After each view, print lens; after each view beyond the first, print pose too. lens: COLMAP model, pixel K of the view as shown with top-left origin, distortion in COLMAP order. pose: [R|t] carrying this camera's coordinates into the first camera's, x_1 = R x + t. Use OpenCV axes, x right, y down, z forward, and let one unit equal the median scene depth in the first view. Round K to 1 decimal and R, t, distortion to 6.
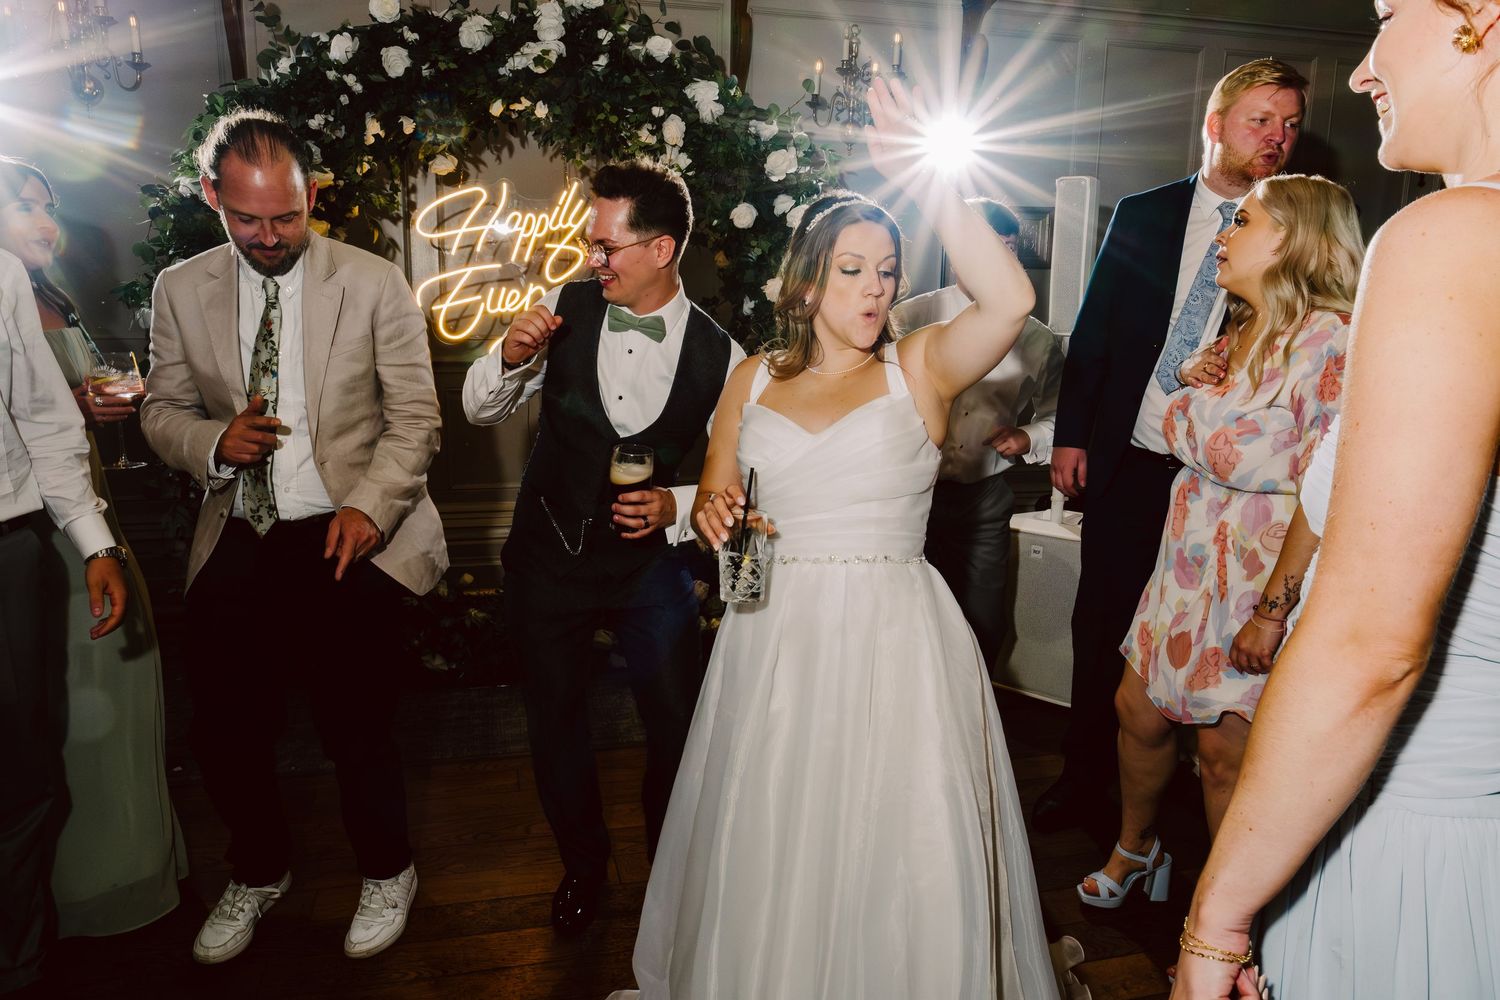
lens RADIAL K [[1068.9, 0, 751.9], [0, 1068.9, 496.9], [0, 0, 1]] dist [-0.019990, 0.005770]
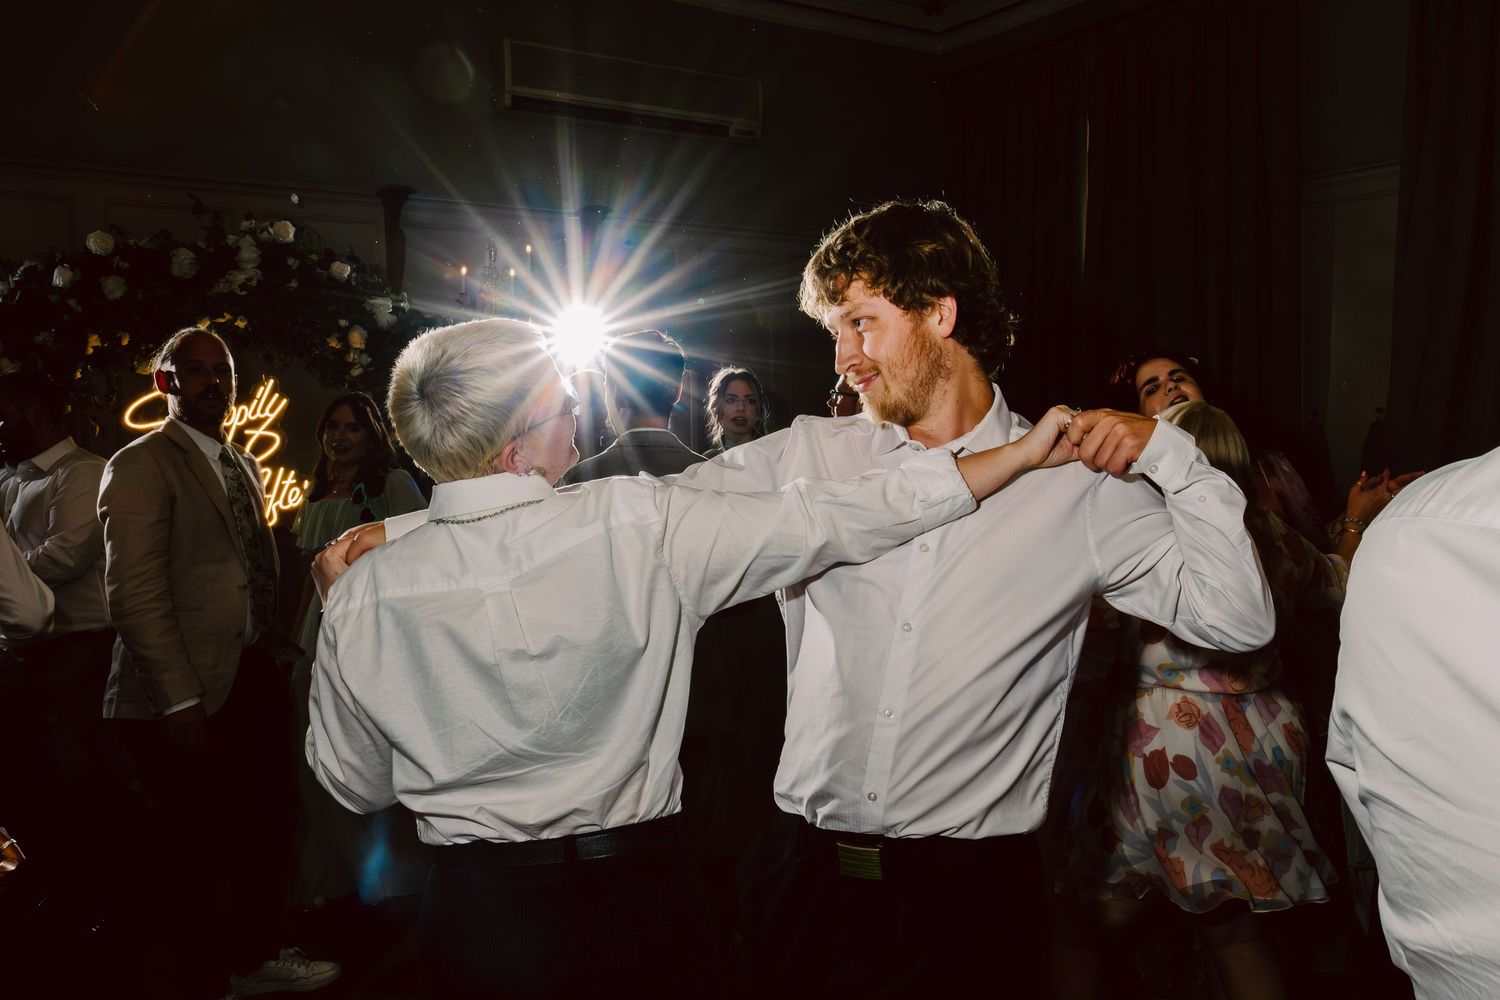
lens RADIAL K [[1184.8, 0, 772.3], [0, 1184.8, 501.0], [0, 0, 1]] dist [-0.009708, 0.005930]
pose [[0.941916, -0.059774, 0.330488, -0.084700], [0.104147, 0.987511, -0.118219, 0.055450], [-0.319294, 0.145772, 0.936377, -0.407157]]
